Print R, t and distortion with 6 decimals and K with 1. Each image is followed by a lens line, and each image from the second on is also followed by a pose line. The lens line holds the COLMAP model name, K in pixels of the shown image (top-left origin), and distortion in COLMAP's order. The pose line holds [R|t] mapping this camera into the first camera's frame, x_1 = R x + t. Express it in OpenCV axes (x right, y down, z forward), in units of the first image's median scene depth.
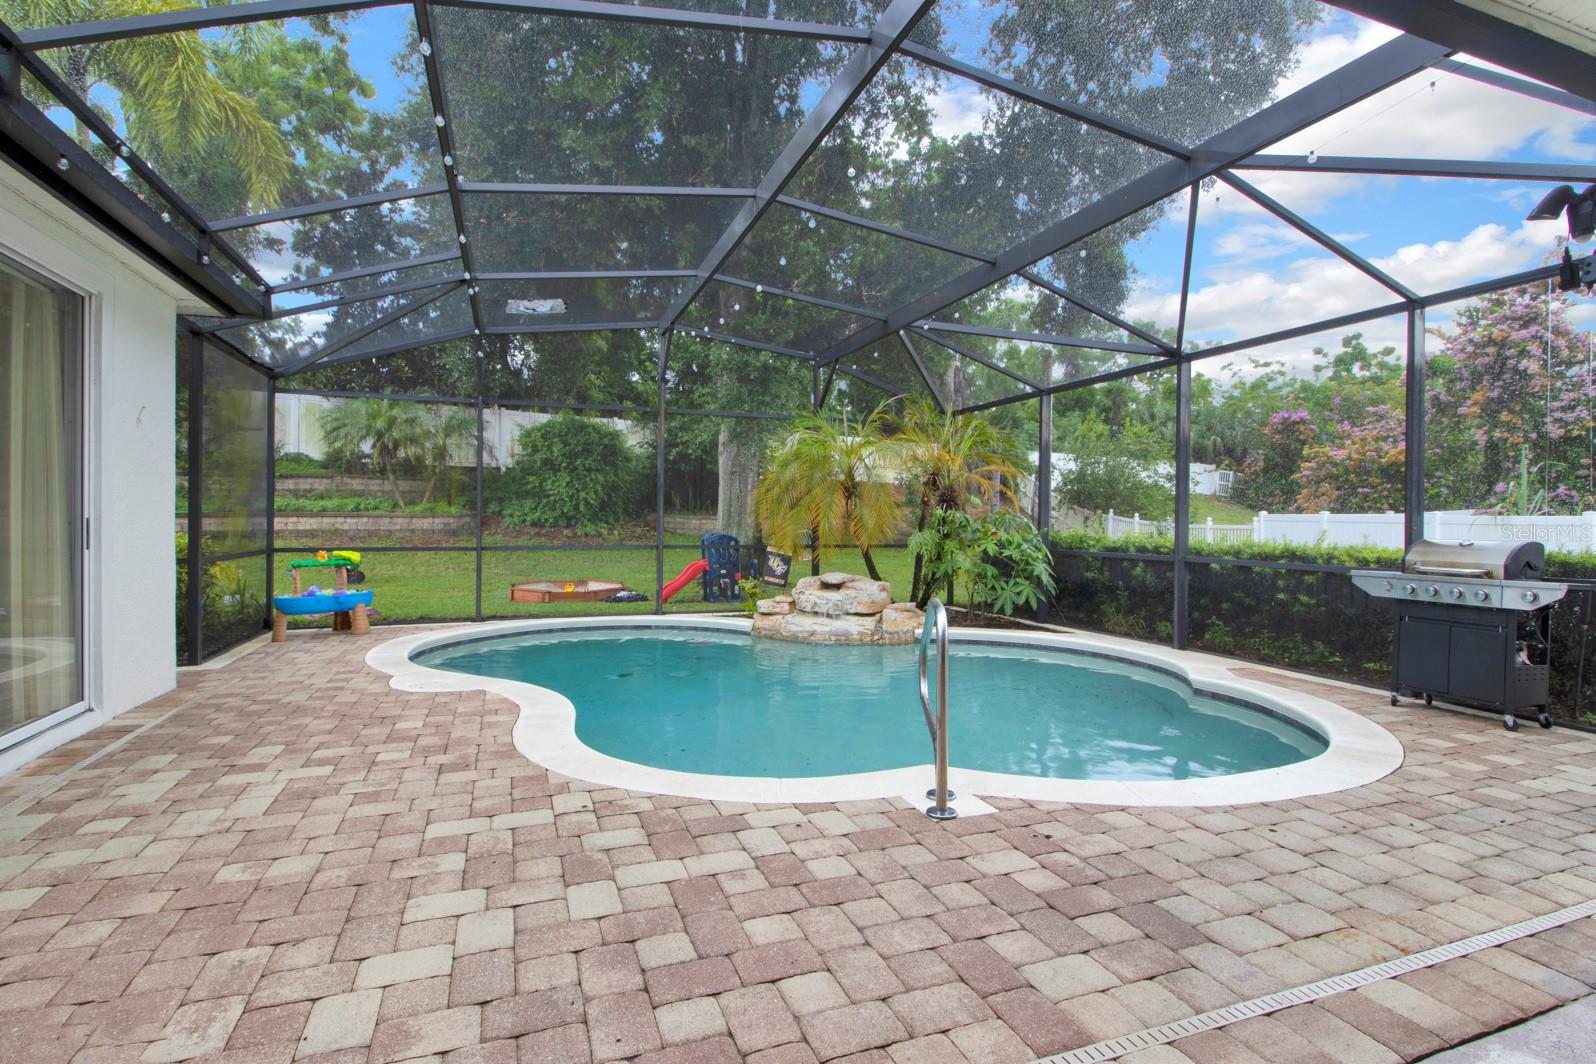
lens RADIAL K [[745.1, 0, 796.2], [0, 745.1, 529.0], [0, 0, 1]] dist [0.001165, -0.000028]
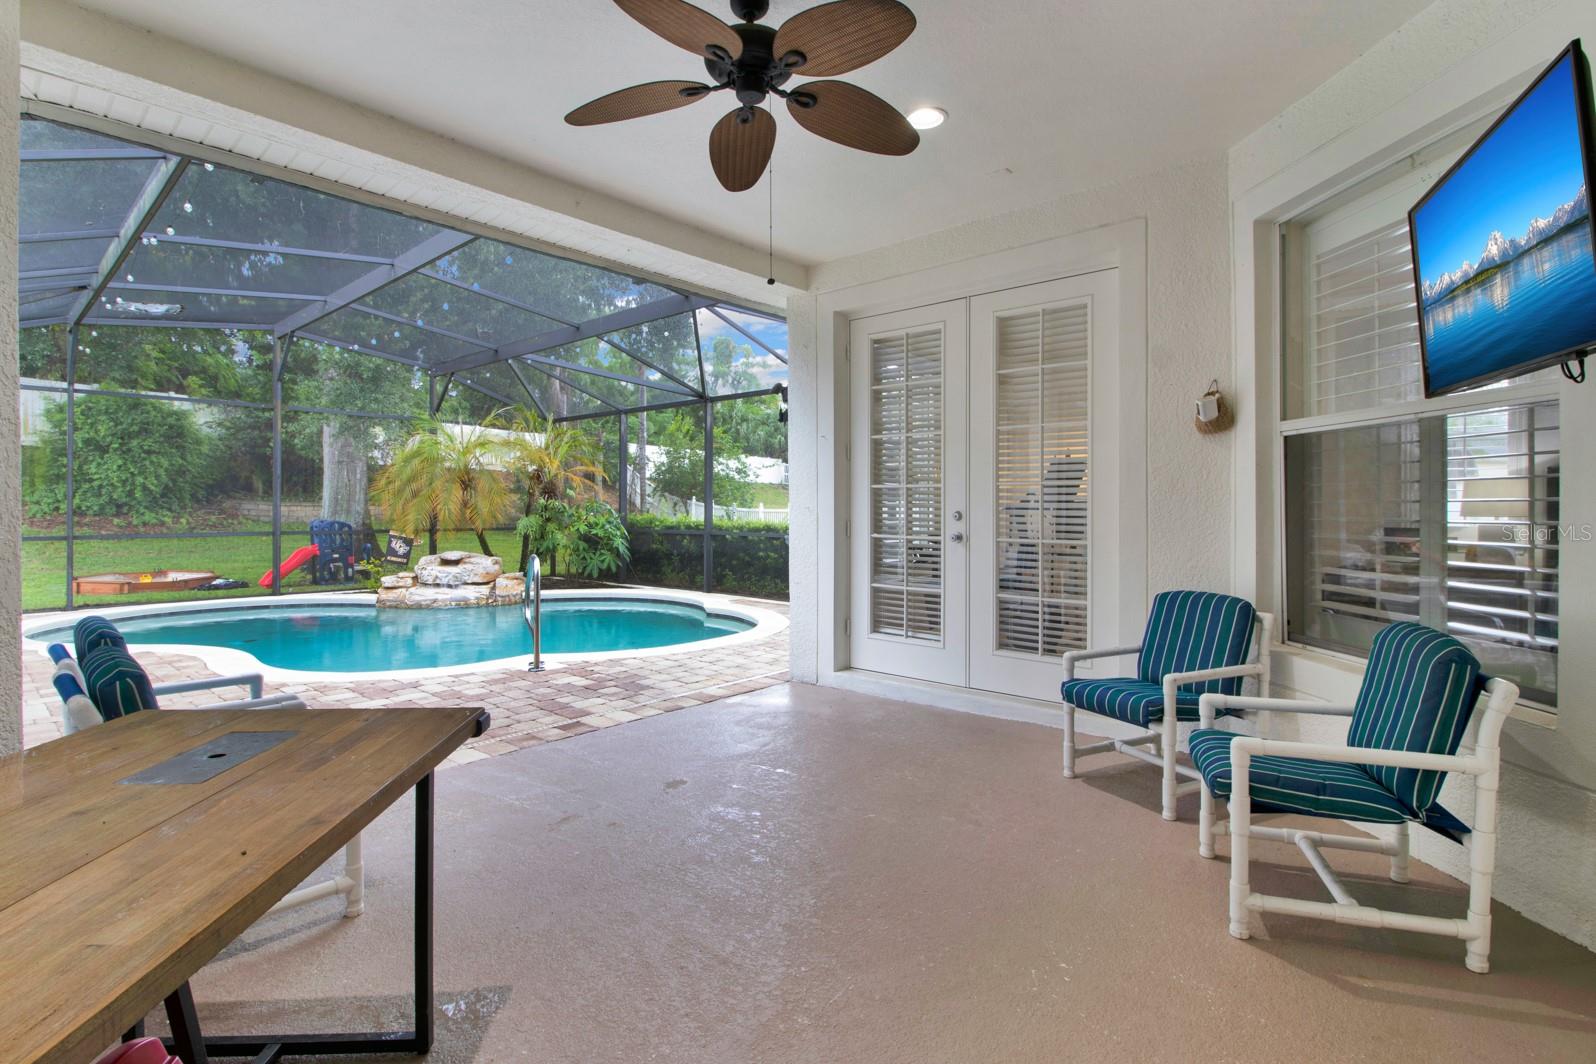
lens RADIAL K [[721.5, 0, 799.1], [0, 721.5, 514.7], [0, 0, 1]] dist [-0.026475, -0.000439]
pose [[0.866231, -0.009467, 0.499553, -0.033536], [0.008243, 0.999955, 0.004658, -0.001139], [-0.499575, 0.000083, 0.866271, -0.228175]]
